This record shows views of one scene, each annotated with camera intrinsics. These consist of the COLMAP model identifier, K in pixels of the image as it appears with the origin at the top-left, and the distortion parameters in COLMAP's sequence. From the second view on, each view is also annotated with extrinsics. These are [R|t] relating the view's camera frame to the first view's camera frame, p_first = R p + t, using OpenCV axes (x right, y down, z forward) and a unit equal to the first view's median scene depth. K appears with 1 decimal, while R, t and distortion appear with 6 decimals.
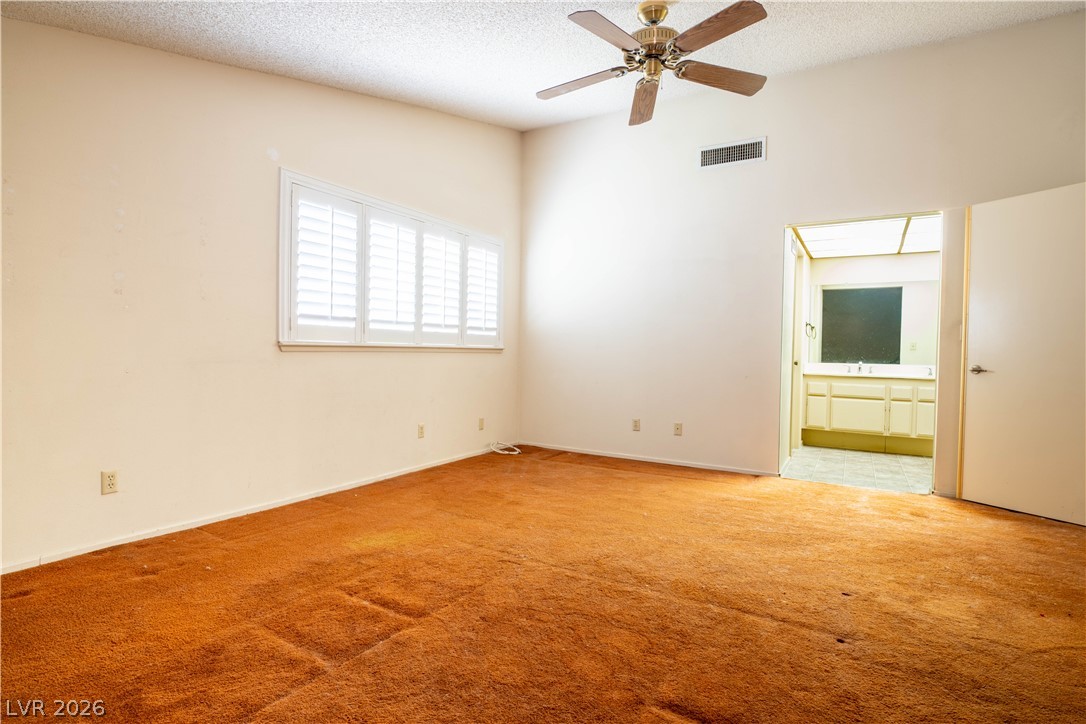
lens RADIAL K [[535.4, 0, 537.1], [0, 535.4, 361.3], [0, 0, 1]] dist [-0.020916, -0.000192]
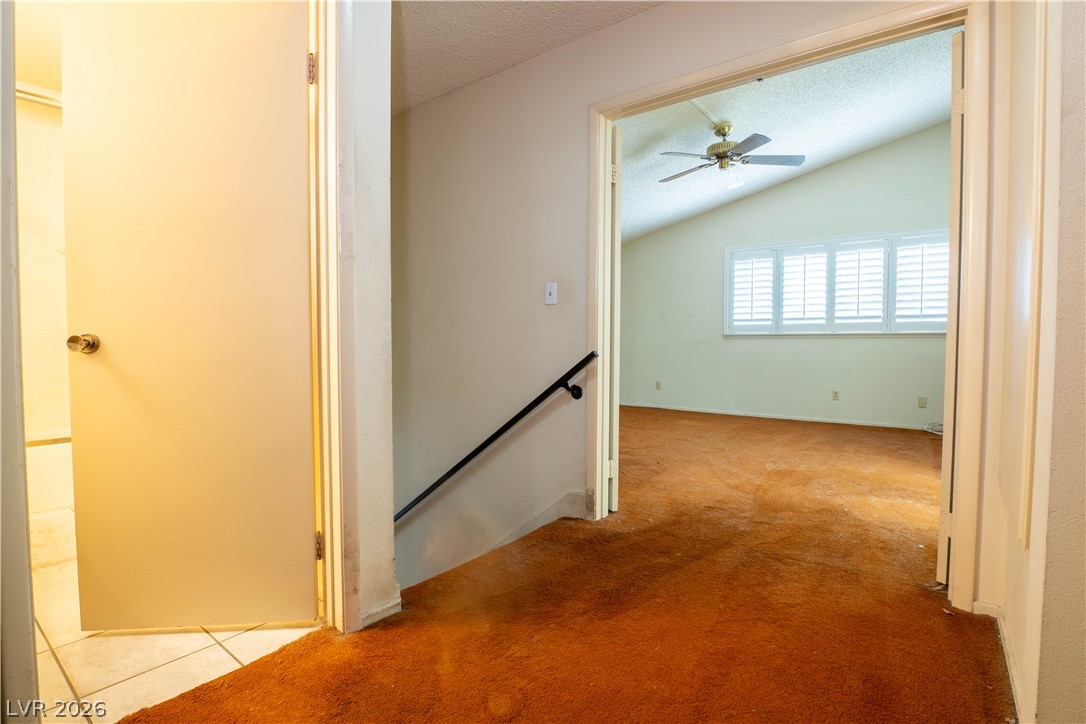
lens RADIAL K [[535.4, 0, 537.1], [0, 535.4, 361.3], [0, 0, 1]] dist [-0.020916, -0.000192]
pose [[-0.111297, 0.014660, -0.993679, 1.423836], [-0.025737, 0.999513, 0.017629, 0.044145], [0.993454, 0.027536, -0.110865, 0.446104]]
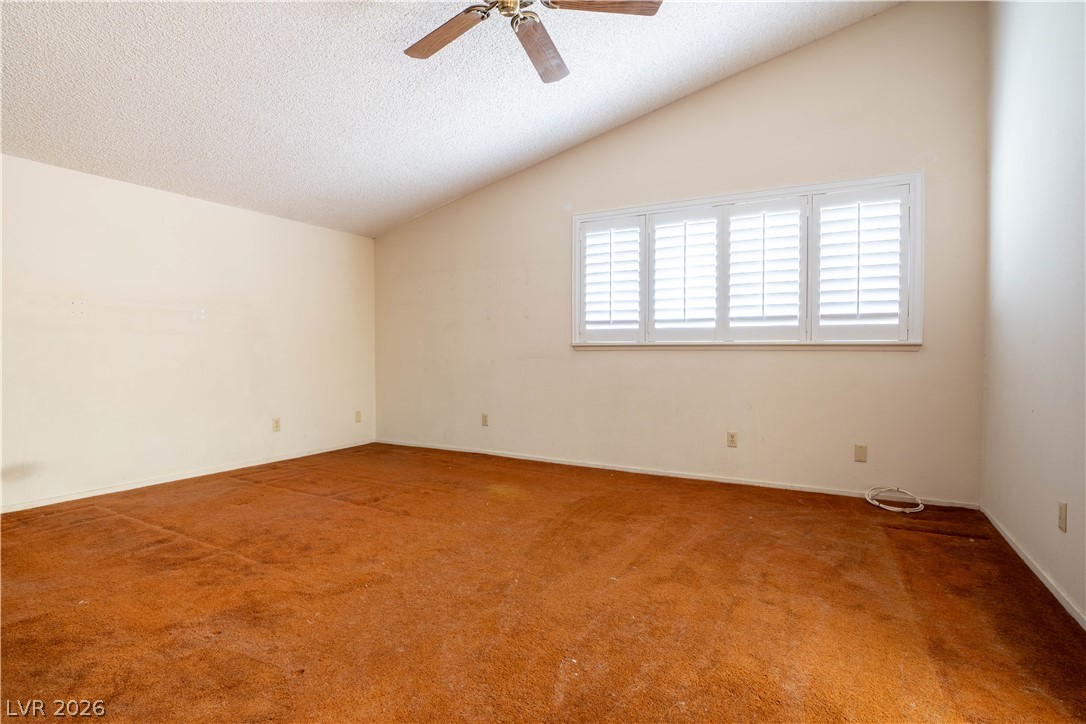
lens RADIAL K [[535.4, 0, 537.1], [0, 535.4, 361.3], [0, 0, 1]] dist [-0.020916, -0.000192]
pose [[0.037708, 0.002837, -0.999285, 0.755327], [-0.022518, 0.999744, 0.001989, 0.007162], [0.999035, 0.022427, 0.037762, 0.743904]]
